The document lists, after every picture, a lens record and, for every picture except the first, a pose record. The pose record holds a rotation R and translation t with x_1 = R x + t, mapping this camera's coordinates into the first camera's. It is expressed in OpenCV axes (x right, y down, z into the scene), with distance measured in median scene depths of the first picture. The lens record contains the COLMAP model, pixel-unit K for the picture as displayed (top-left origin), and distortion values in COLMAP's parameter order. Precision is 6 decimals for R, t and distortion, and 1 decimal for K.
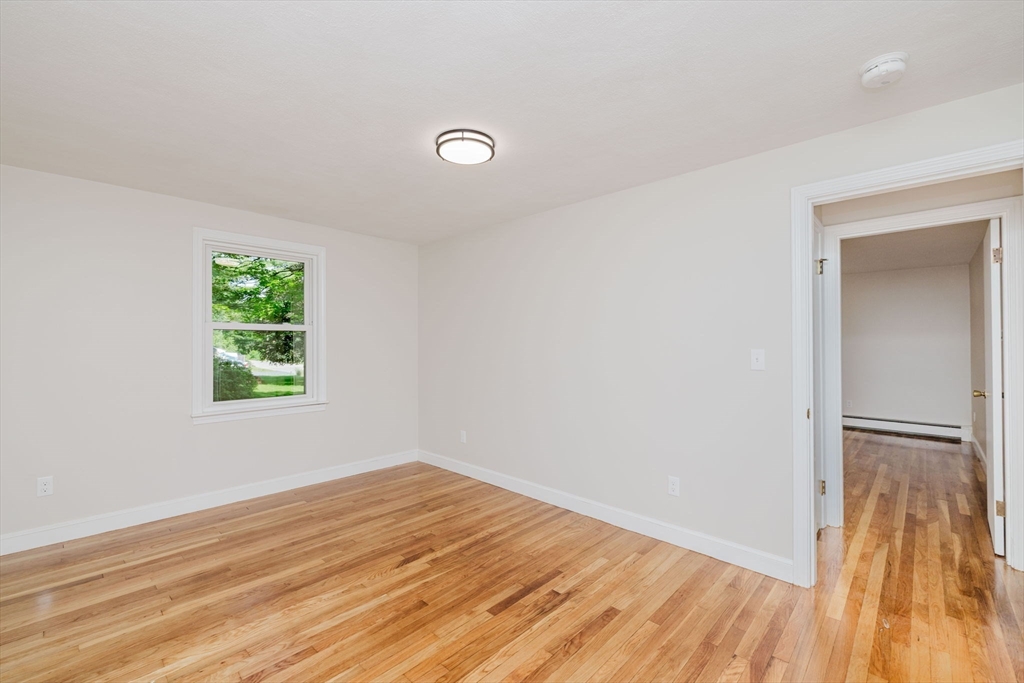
lens RADIAL K [[431.8, 0, 510.2], [0, 431.8, 341.6], [0, 0, 1]] dist [0.000281, -0.000389]
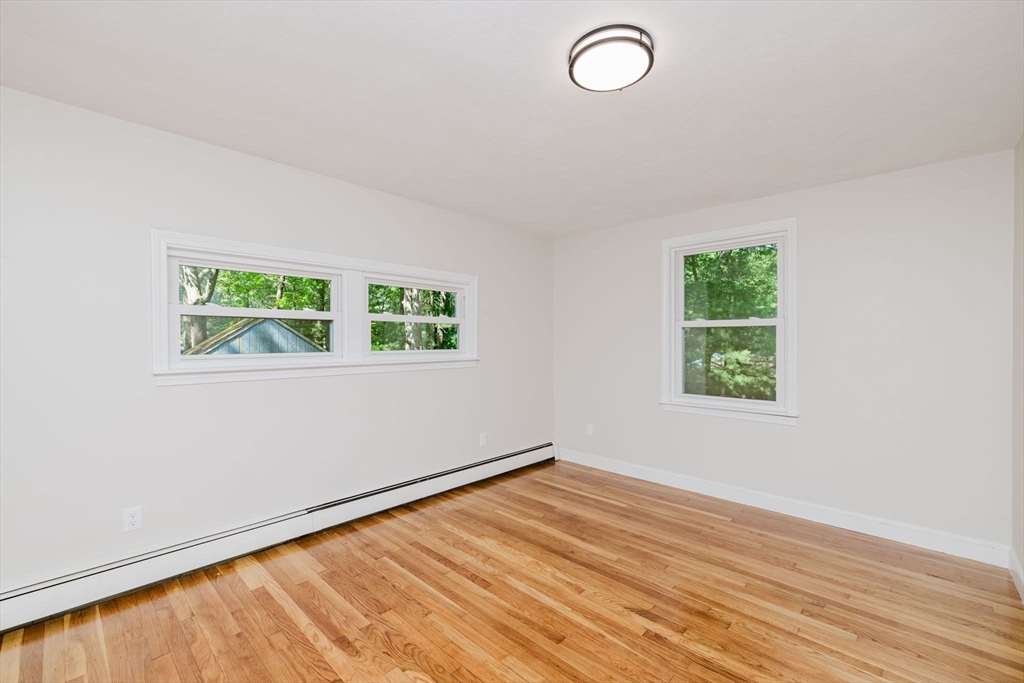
lens RADIAL K [[431.8, 0, 510.2], [0, 431.8, 341.6], [0, 0, 1]] dist [0.000281, -0.000389]
pose [[0.003979, 0.004049, -0.999984, 0.500220], [-0.000028, 0.999992, 0.004048, 0.004328], [0.999992, 0.000012, 0.003979, 0.678651]]
